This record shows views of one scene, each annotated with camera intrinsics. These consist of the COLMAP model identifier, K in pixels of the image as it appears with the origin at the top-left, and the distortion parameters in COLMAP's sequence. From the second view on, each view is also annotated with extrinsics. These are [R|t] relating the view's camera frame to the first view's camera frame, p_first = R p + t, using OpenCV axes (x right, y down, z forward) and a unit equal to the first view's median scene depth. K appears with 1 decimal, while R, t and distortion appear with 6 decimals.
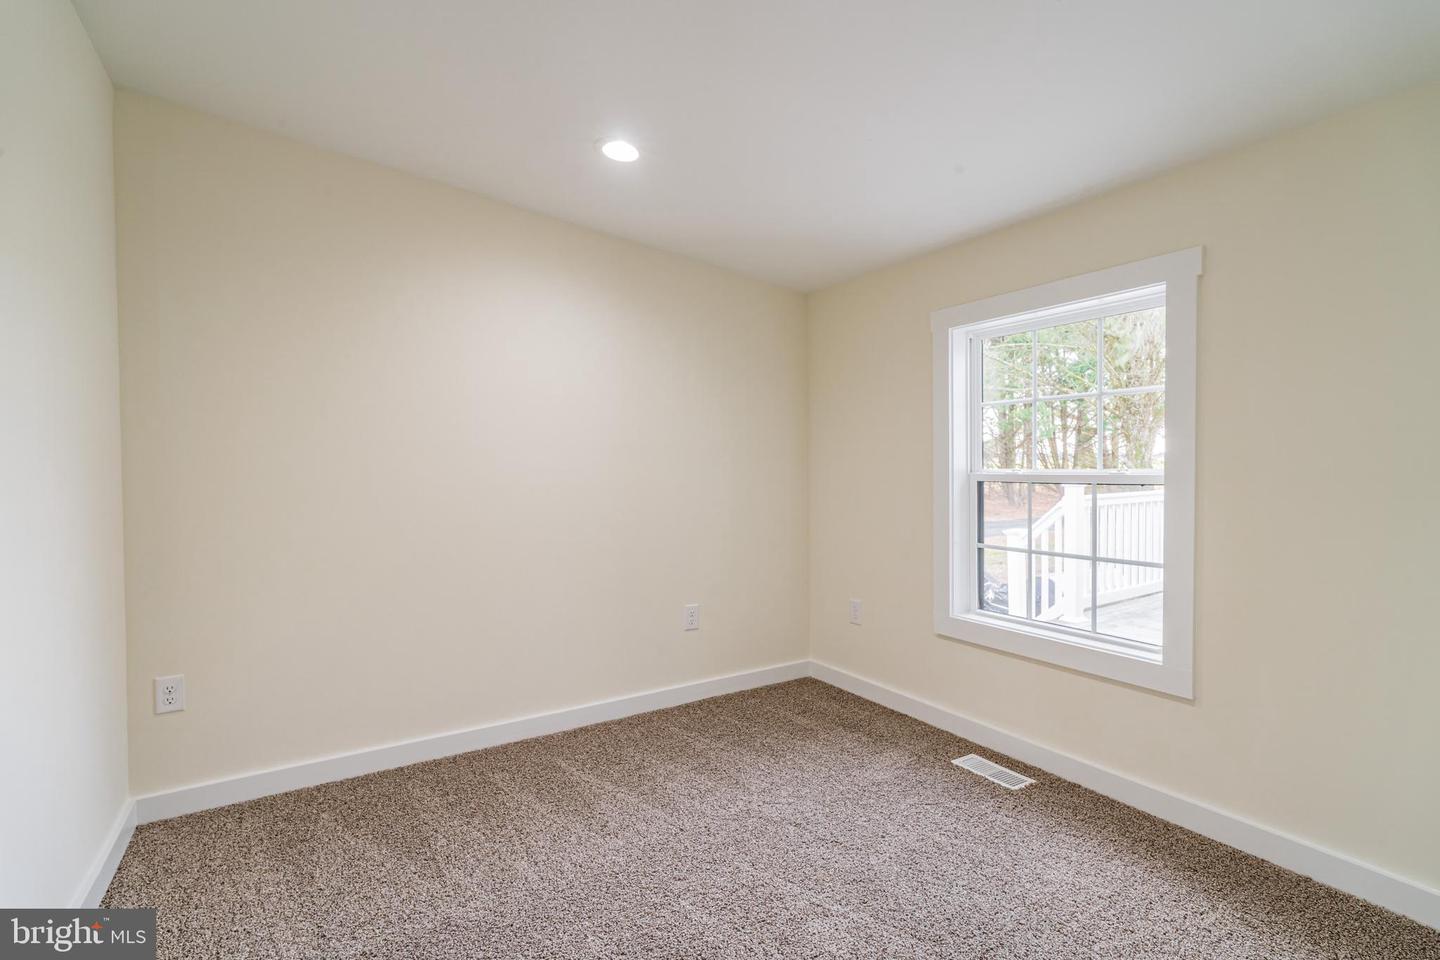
lens RADIAL K [[670.2, 0, 721.6], [0, 670.2, 480.3], [0, 0, 1]] dist [0.000880, -0.005182]
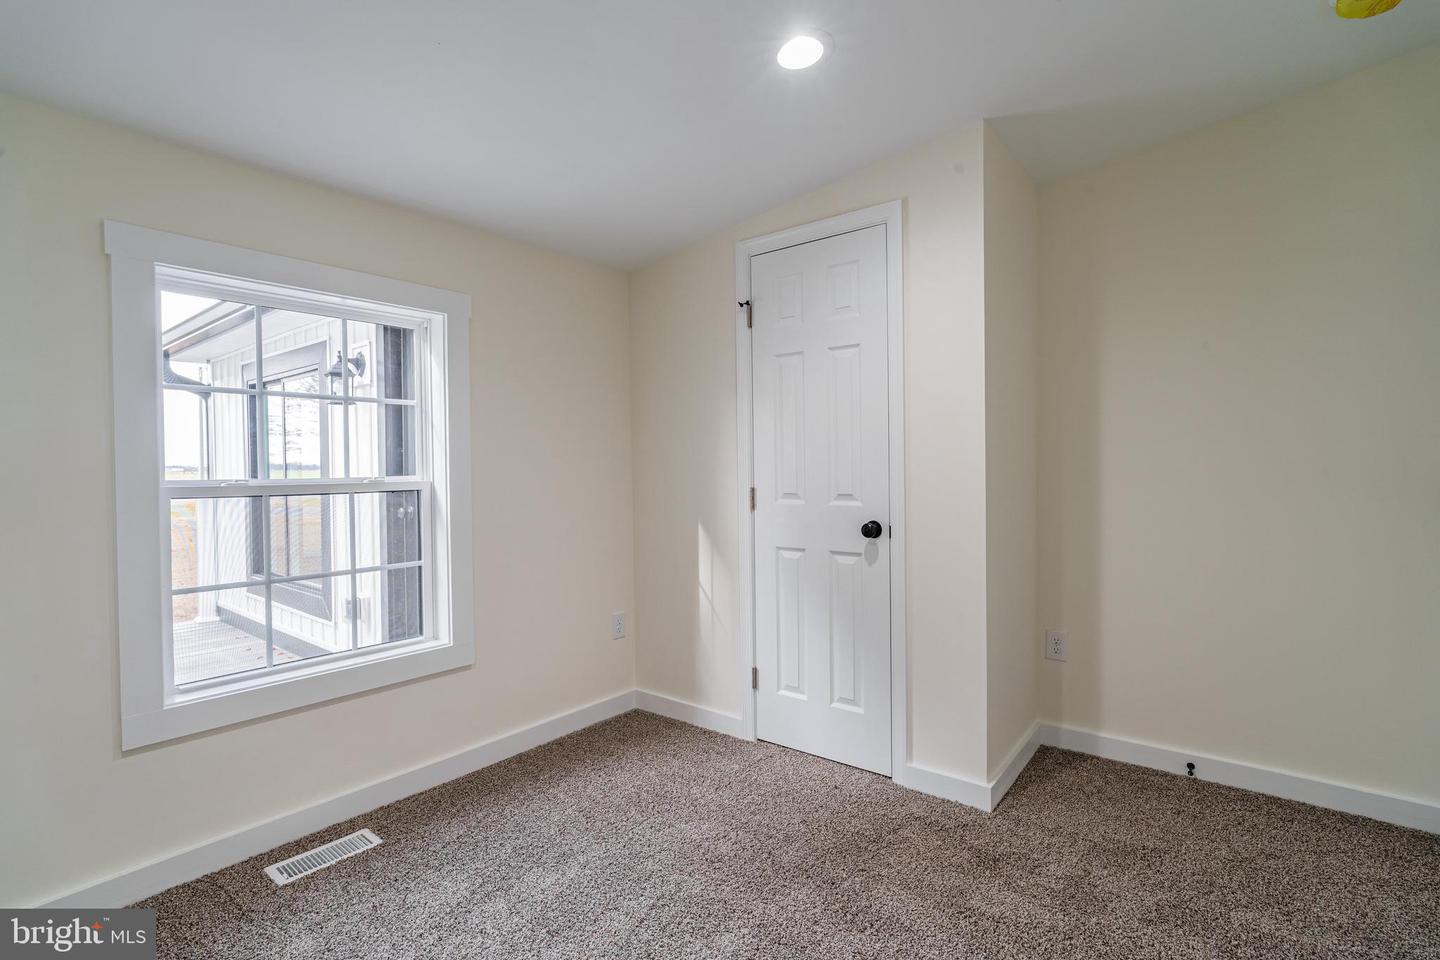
lens RADIAL K [[670.2, 0, 721.6], [0, 670.2, 480.3], [0, 0, 1]] dist [0.000880, -0.005182]
pose [[-0.313499, -0.007555, 0.949558, -0.524654], [0.035094, 0.999193, 0.019536, -0.011994], [-0.948940, 0.039449, -0.312981, 0.826414]]
